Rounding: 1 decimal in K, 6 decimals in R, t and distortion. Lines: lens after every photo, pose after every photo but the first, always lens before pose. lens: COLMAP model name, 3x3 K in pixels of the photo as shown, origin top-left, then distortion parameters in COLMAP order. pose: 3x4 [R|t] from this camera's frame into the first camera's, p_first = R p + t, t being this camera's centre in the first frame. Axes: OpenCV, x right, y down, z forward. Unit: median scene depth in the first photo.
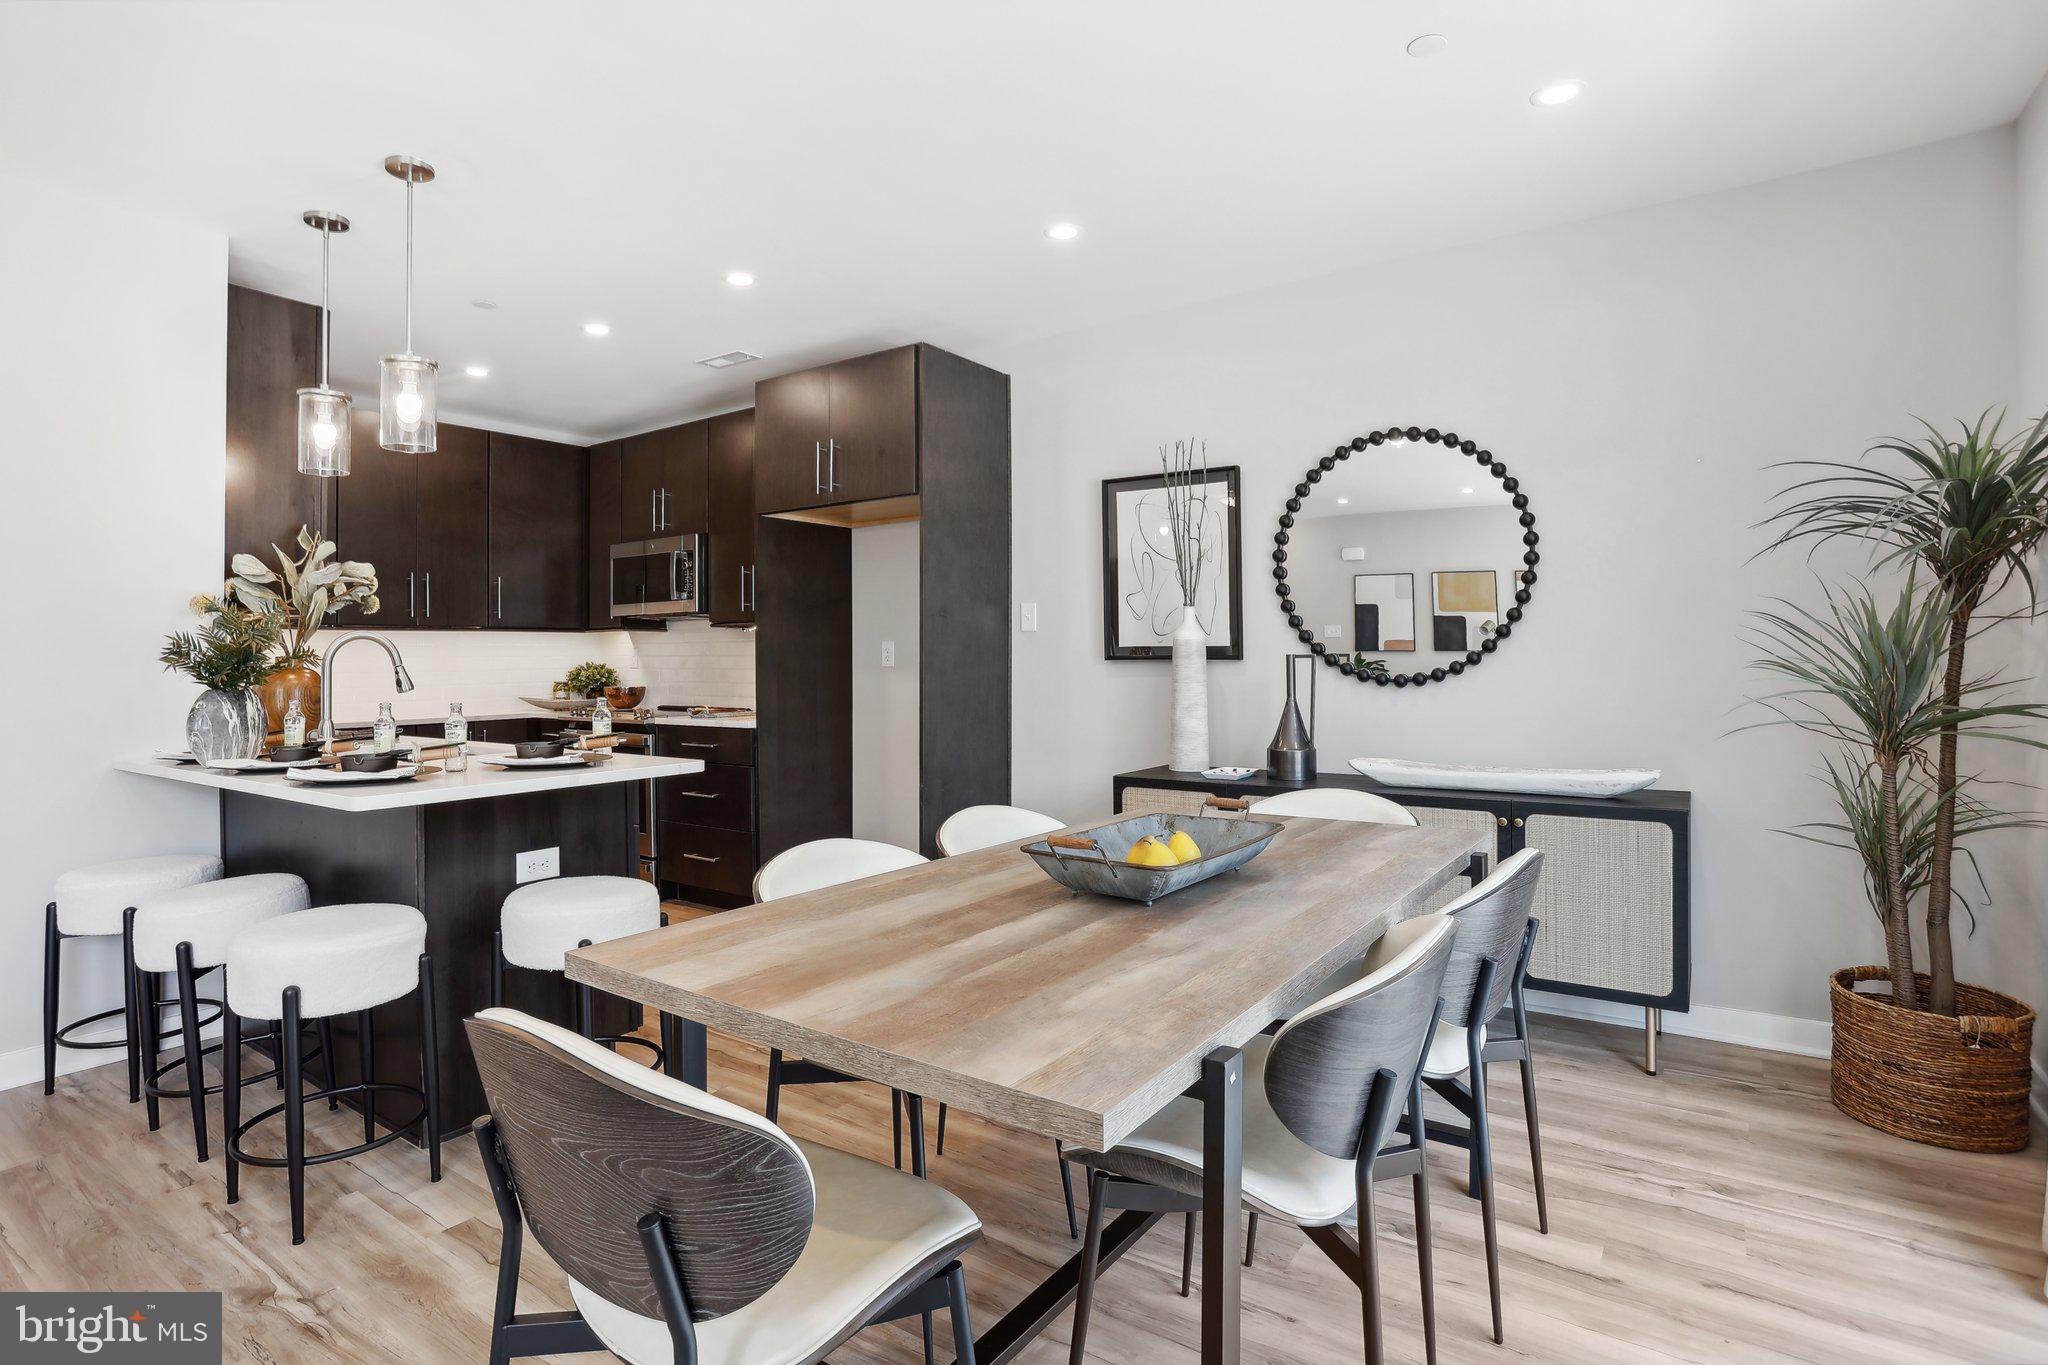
lens RADIAL K [[1037.4, 0, 993.9], [0, 1037.4, 663.0], [0, 0, 1]] dist [-0.036146, 0.016386]
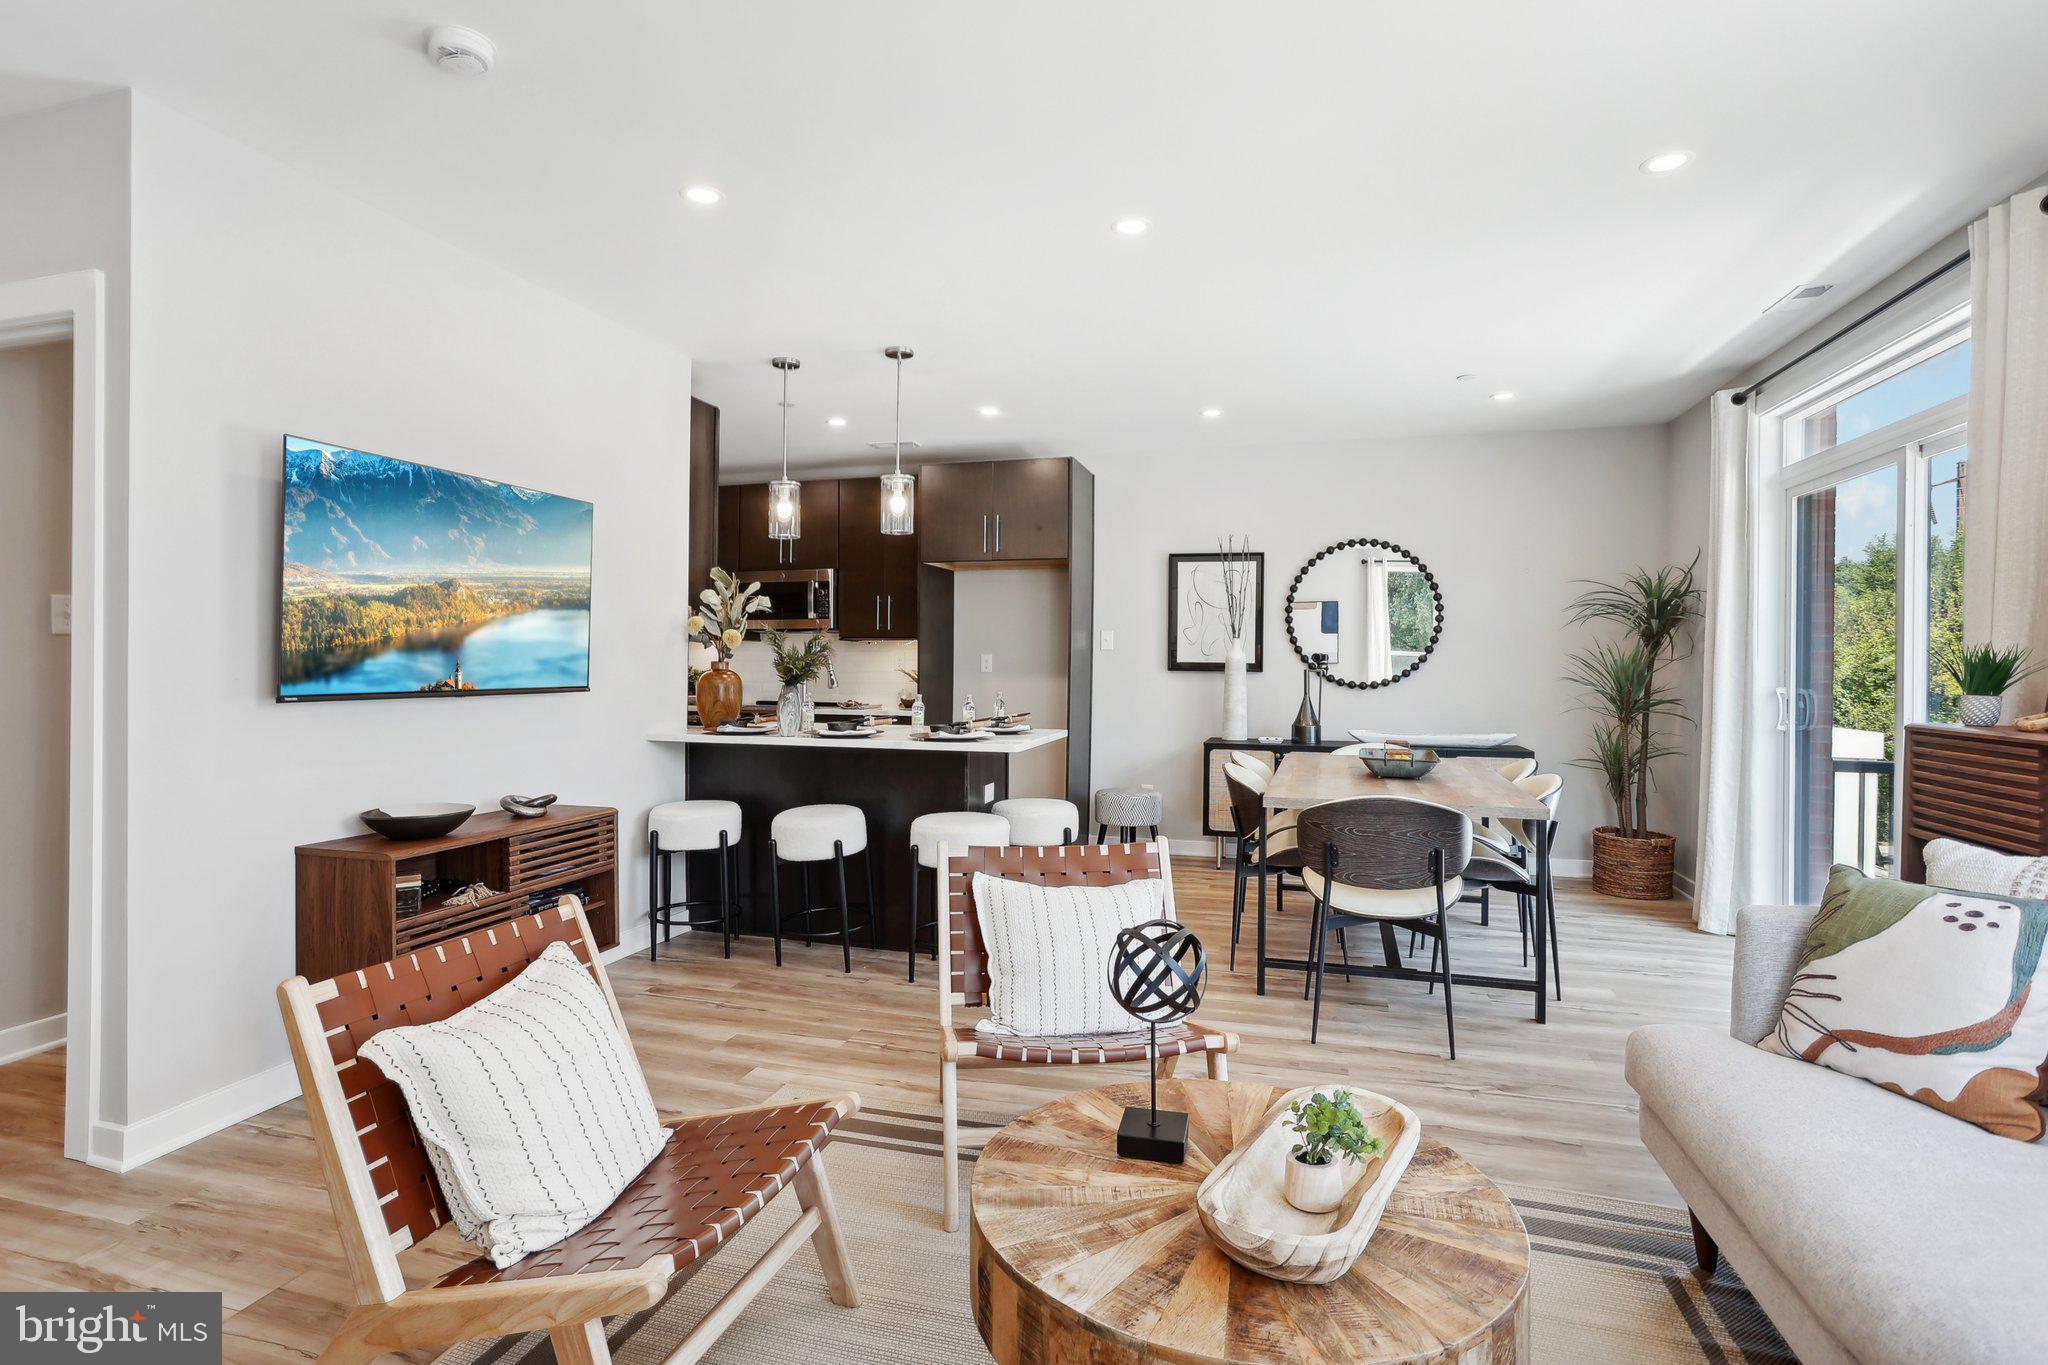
lens RADIAL K [[1037.4, 0, 979.8], [0, 1037.4, 669.2], [0, 0, 1]] dist [-0.036146, 0.016386]
pose [[0.945356, 0.008390, 0.325933, -0.733502], [-0.011123, 0.999917, 0.006524, -0.014051], [-0.325851, -0.009793, 0.945370, -0.397005]]
